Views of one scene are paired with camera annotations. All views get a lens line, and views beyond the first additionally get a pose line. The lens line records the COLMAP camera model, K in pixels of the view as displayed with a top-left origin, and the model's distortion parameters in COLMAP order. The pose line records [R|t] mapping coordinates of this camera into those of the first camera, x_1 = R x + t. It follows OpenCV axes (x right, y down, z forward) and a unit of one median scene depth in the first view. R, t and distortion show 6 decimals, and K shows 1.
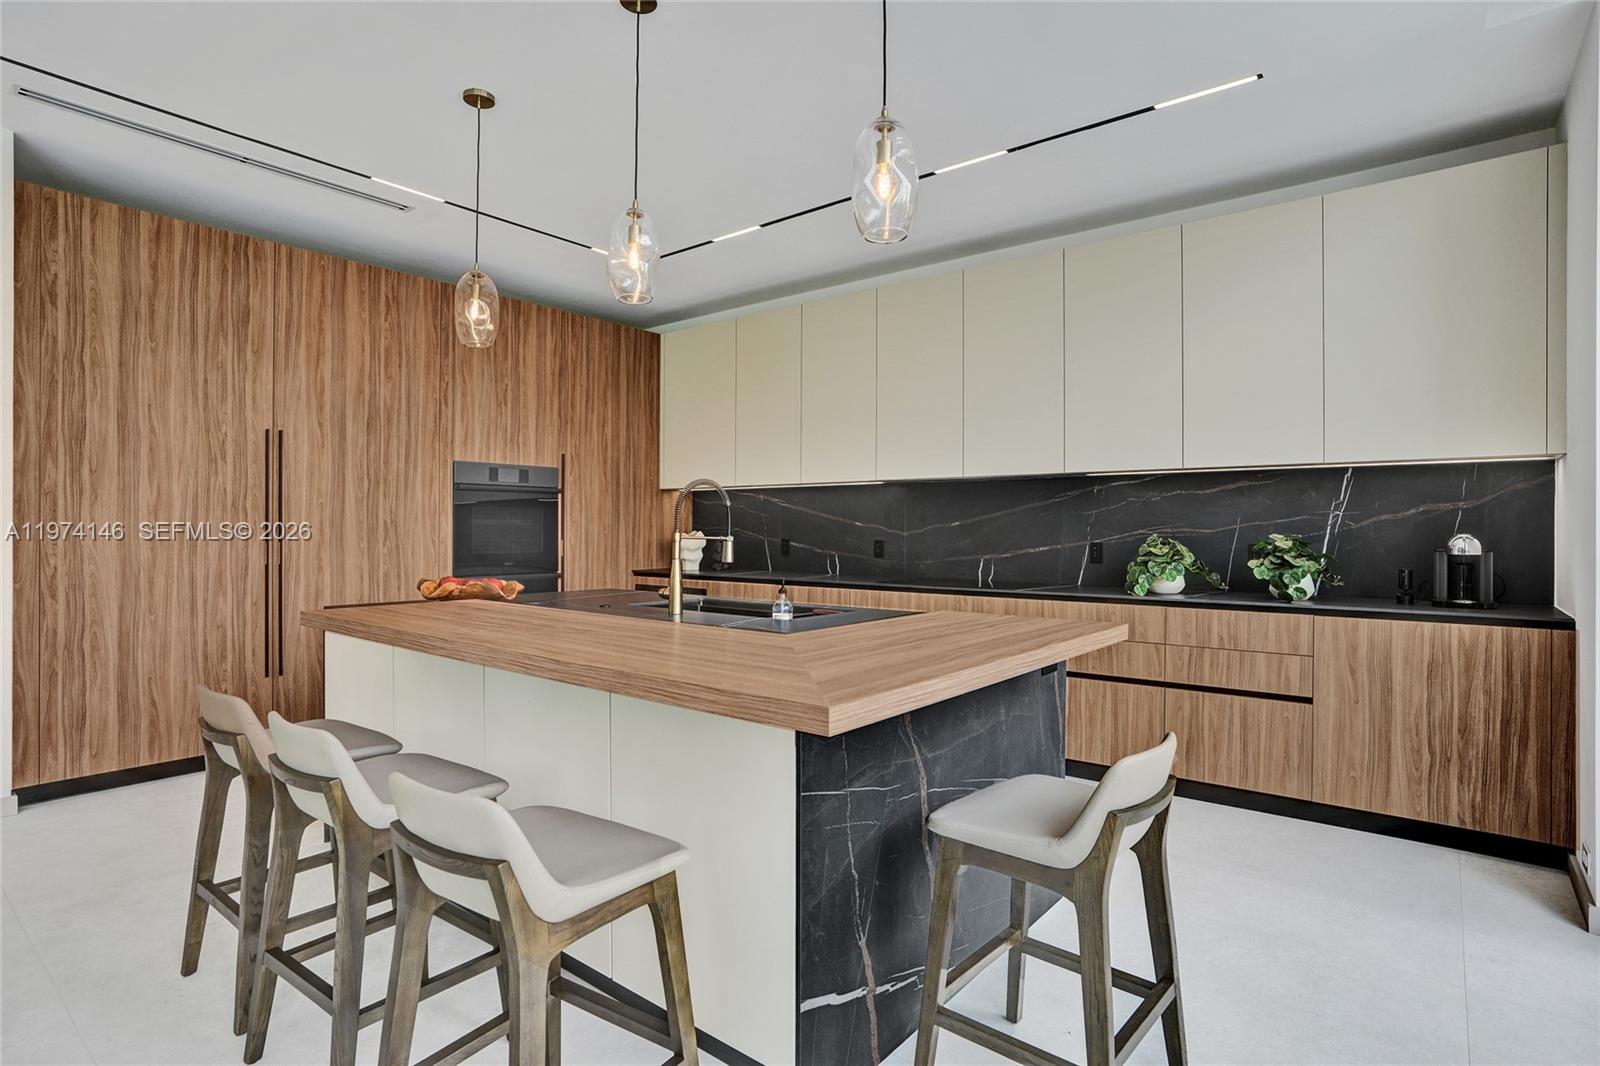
lens RADIAL K [[837.7, 0, 801.8], [0, 837.7, 529.8], [0, 0, 1]] dist [-0.038690, 0.022487]
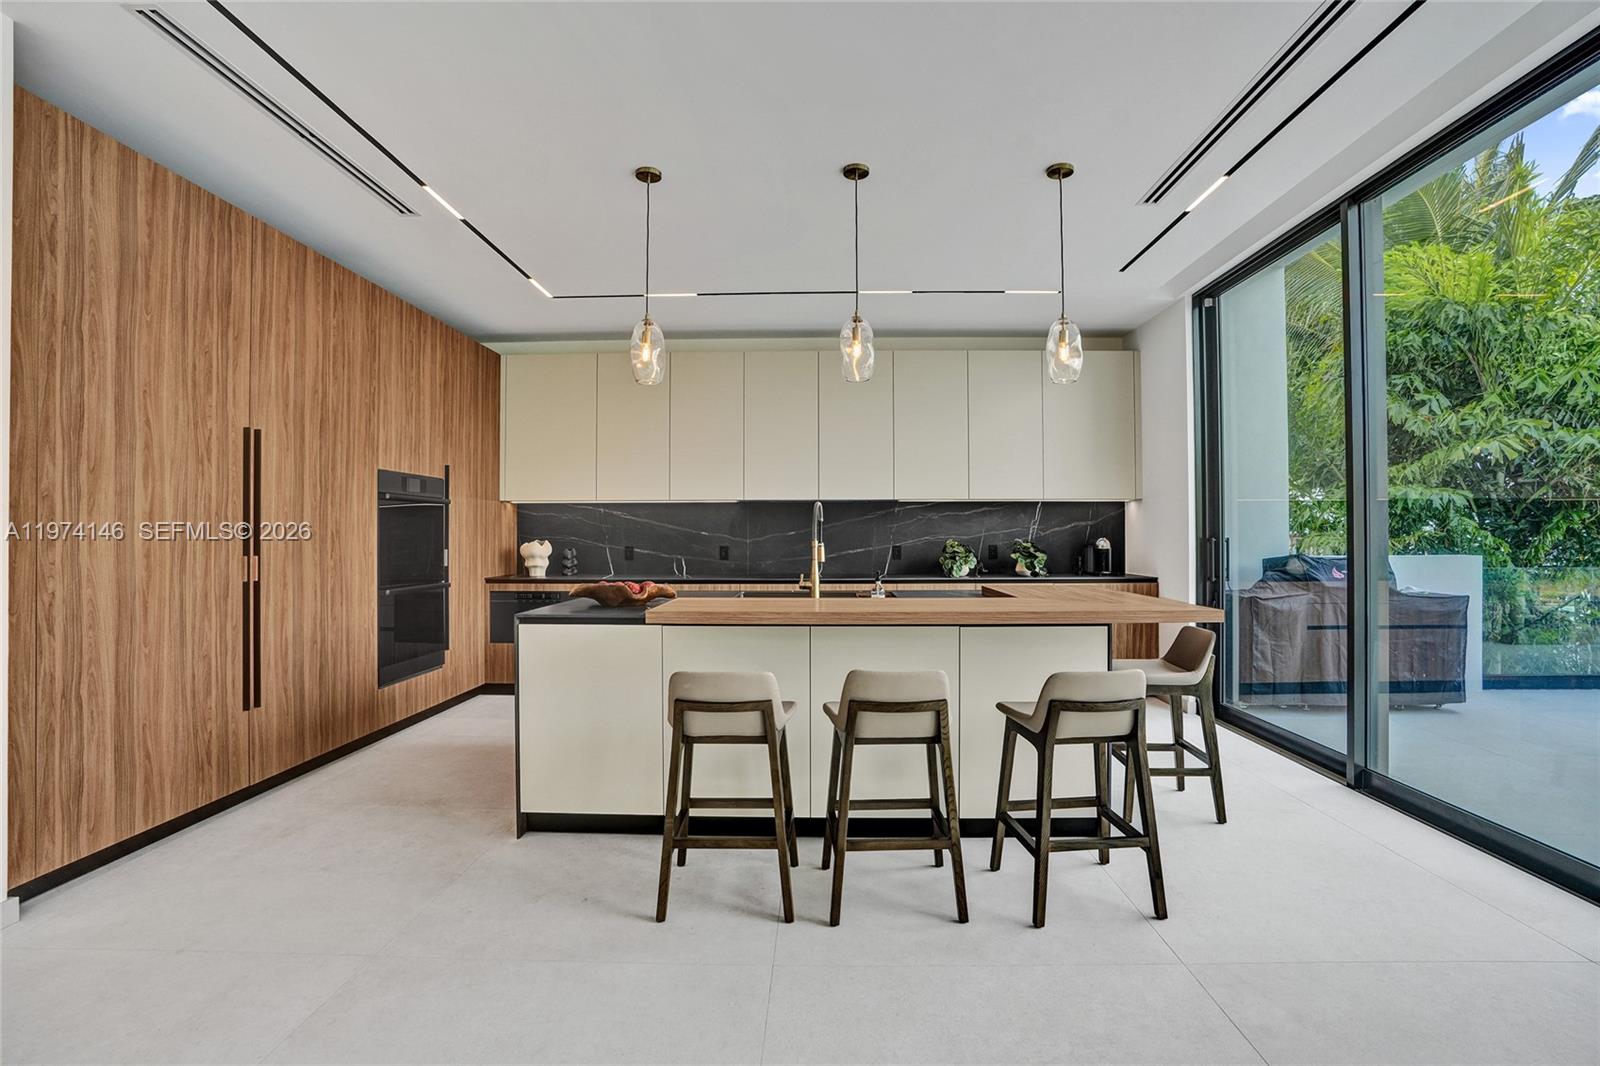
lens RADIAL K [[745.3, 0, 810.4], [0, 745.3, 533.3], [0, 0, 1]] dist [-0.058242, 0.019038]
pose [[0.787250, -0.002826, 0.616628, -0.668919], [0.005770, 0.999979, -0.002784, -0.004006], [-0.616608, 0.005750, 0.787250, 0.031252]]
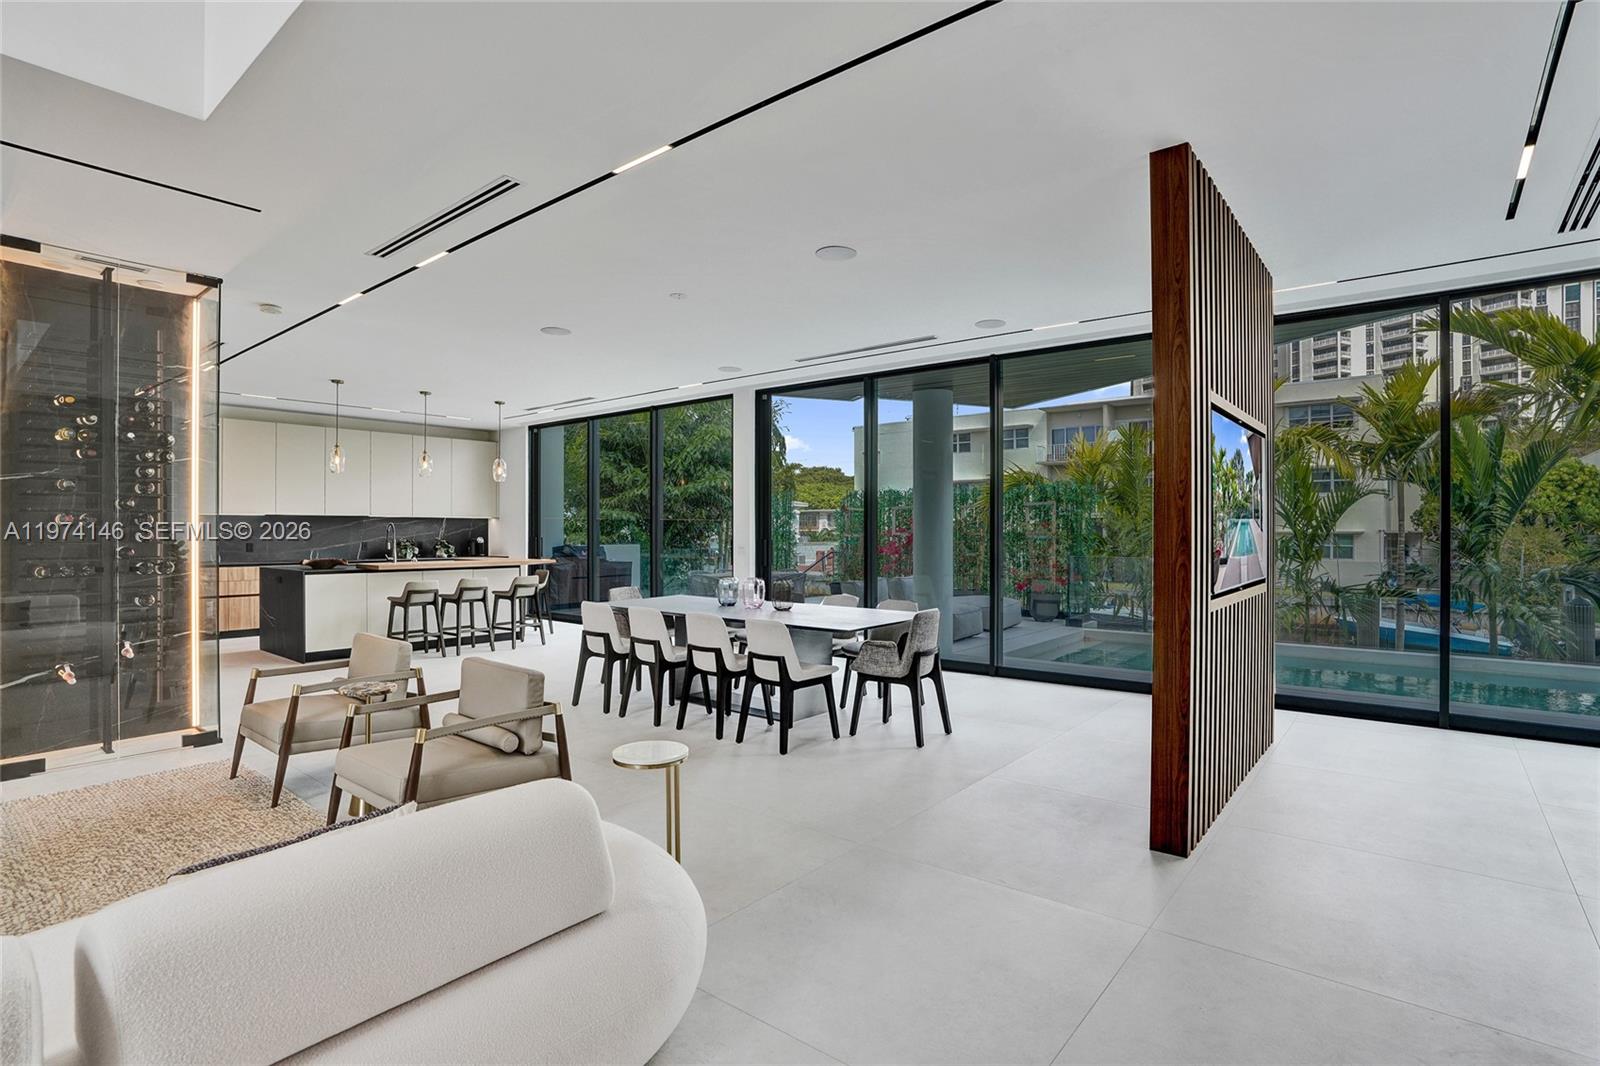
lens RADIAL K [[745.3, 0, 787.4], [0, 745.3, 526.8], [0, 0, 1]] dist [-0.058242, 0.019038]
pose [[0.008823, 0.000369, 0.999961, -2.097877], [-0.001682, 0.999999, -0.000354, -0.035368], [-0.999960, -0.001679, 0.008824, -0.370957]]
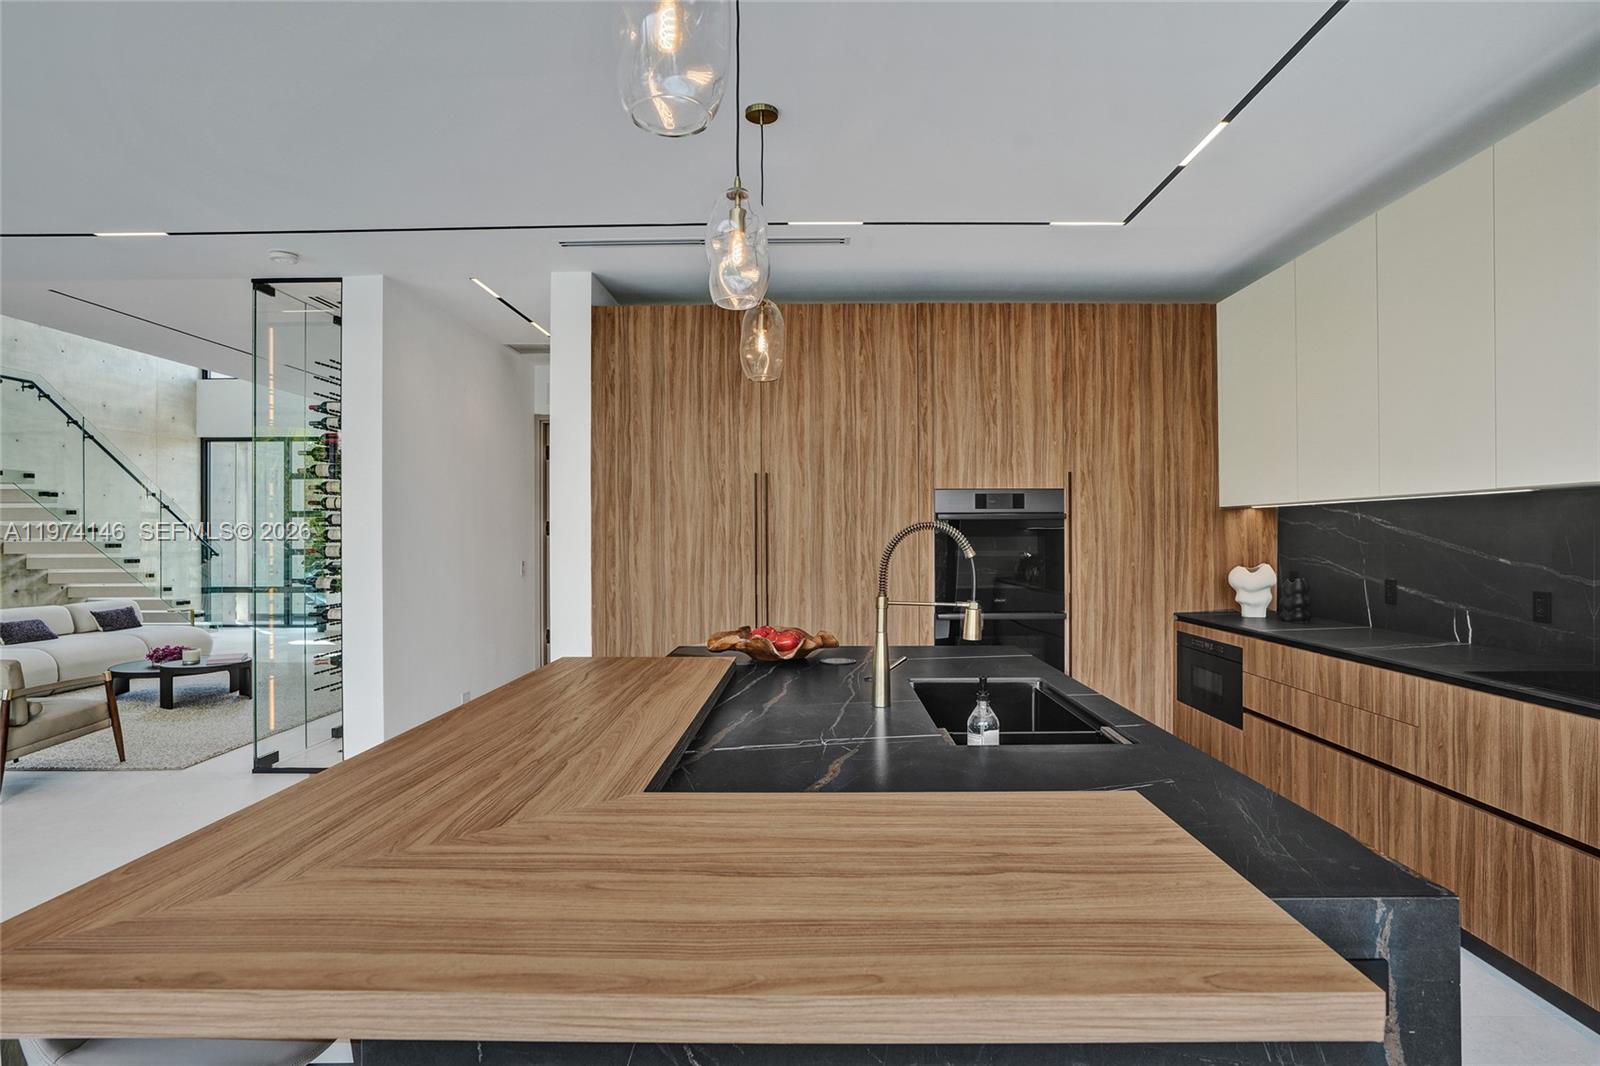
lens RADIAL K [[837.7, 0, 807.9], [0, 837.7, 534.1], [0, 0, 1]] dist [-0.038690, 0.022487]
pose [[0.622855, -0.006257, -0.782312, 0.287029], [0.006571, 0.999975, -0.002766, -0.037287], [0.782309, -0.003418, 0.622881, 0.363601]]
